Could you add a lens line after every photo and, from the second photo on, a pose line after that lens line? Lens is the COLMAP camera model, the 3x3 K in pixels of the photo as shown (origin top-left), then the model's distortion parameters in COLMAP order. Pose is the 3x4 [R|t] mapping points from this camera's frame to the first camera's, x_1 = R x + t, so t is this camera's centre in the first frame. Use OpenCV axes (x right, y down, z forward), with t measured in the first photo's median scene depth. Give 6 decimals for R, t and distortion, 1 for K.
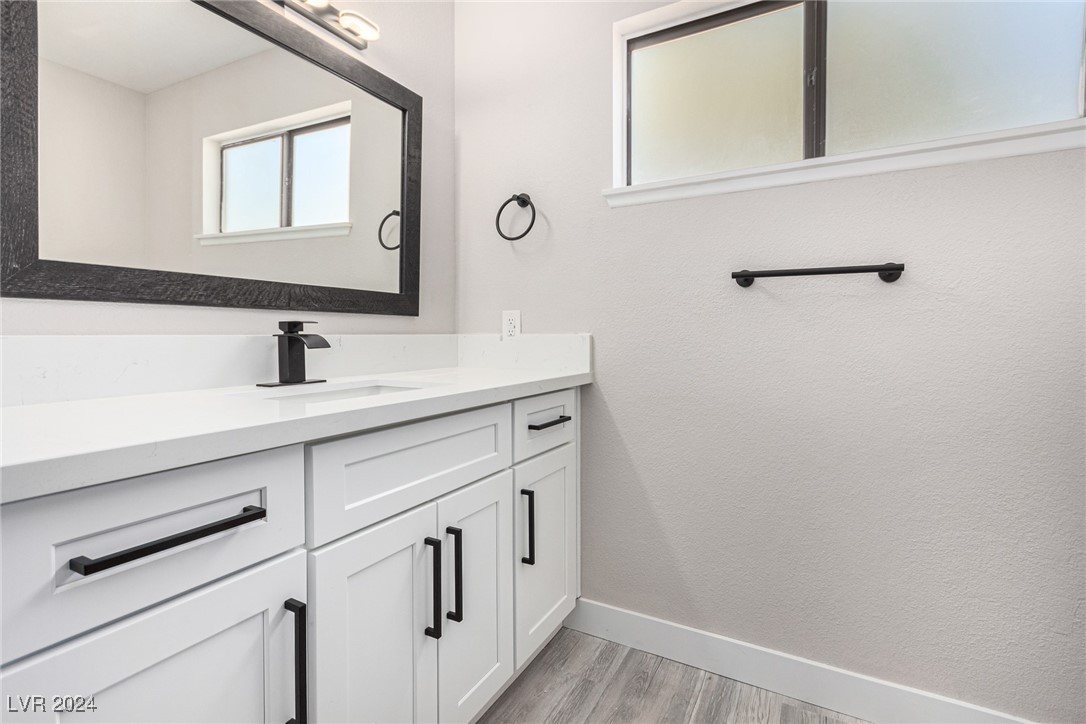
lens RADIAL K [[506.5, 0, 545.0], [0, 506.5, 337.5], [0, 0, 1]] dist [0.000947, 0.000082]
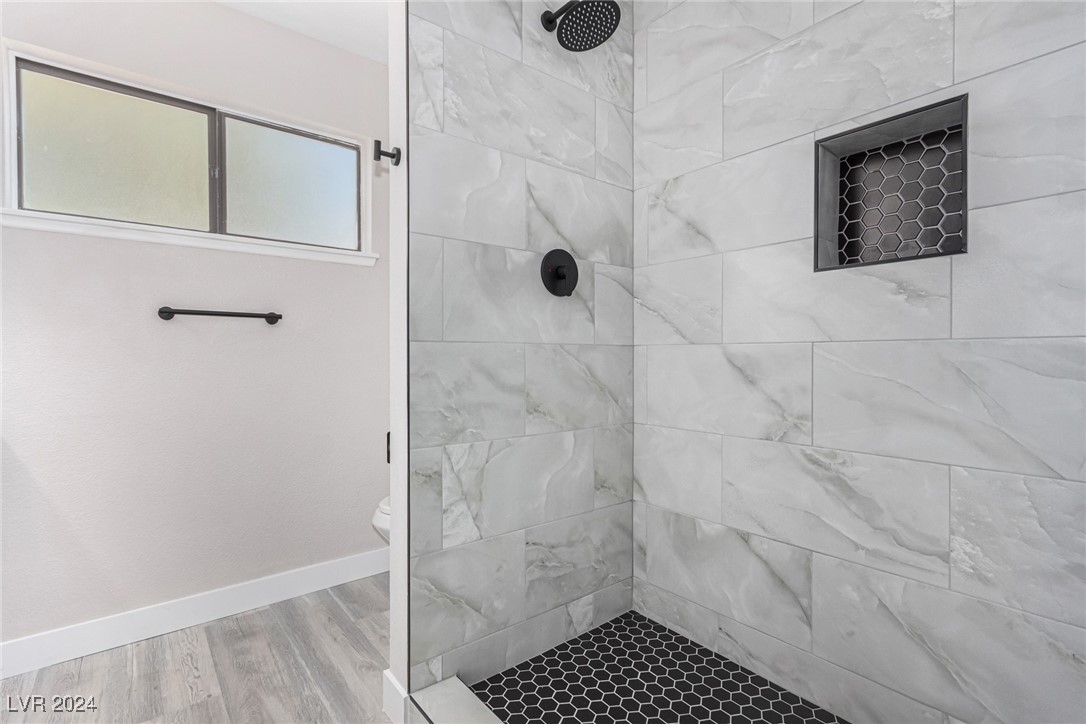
lens RADIAL K [[514.2, 0, 541.5], [0, 514.2, 359.6], [0, 0, 1]] dist [-0.001147, -0.000192]
pose [[0.382584, -0.007470, 0.923891, -0.442051], [0.011041, 0.999933, 0.003513, 0.004093], [-0.923855, 0.008856, 0.382641, -0.364929]]
